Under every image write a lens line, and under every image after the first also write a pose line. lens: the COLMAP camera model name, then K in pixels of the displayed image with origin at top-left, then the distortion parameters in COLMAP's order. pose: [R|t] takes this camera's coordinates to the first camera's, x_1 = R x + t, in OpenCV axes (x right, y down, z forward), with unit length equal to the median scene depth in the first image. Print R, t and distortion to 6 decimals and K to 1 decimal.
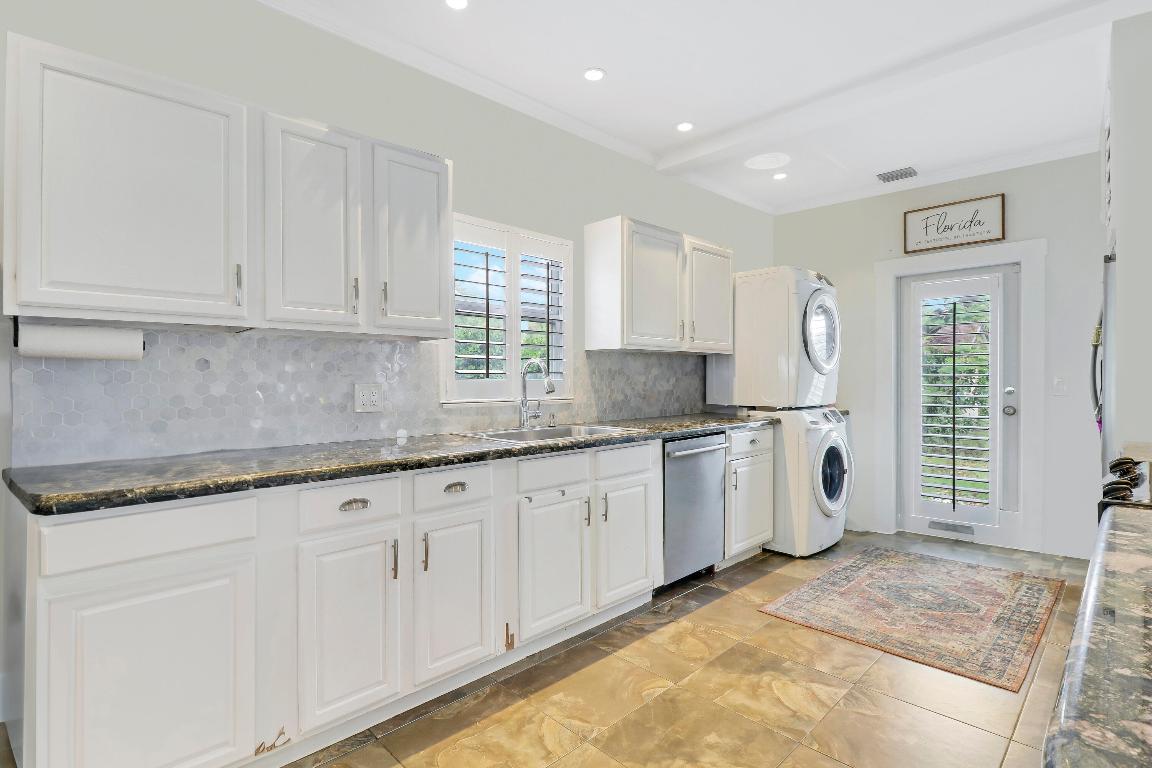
lens RADIAL K [[568.1, 0, 576.4], [0, 568.1, 374.0], [0, 0, 1]] dist [0.034018, -0.032382]
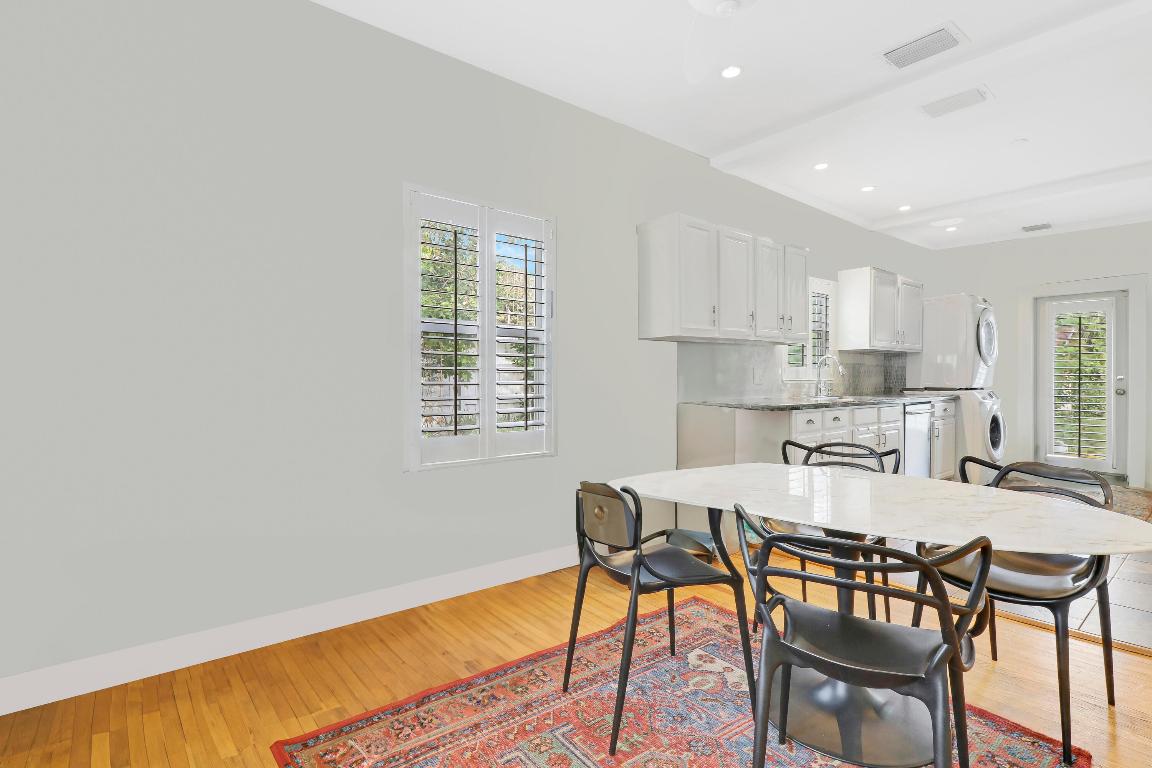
lens RADIAL K [[568.1, 0, 576.4], [0, 568.1, 374.0], [0, 0, 1]] dist [0.034018, -0.032382]
pose [[0.996377, 0.005907, -0.084838, -0.527317], [-0.005697, 0.999980, 0.002708, 0.022918], [0.084853, -0.002215, 0.996391, -0.595913]]
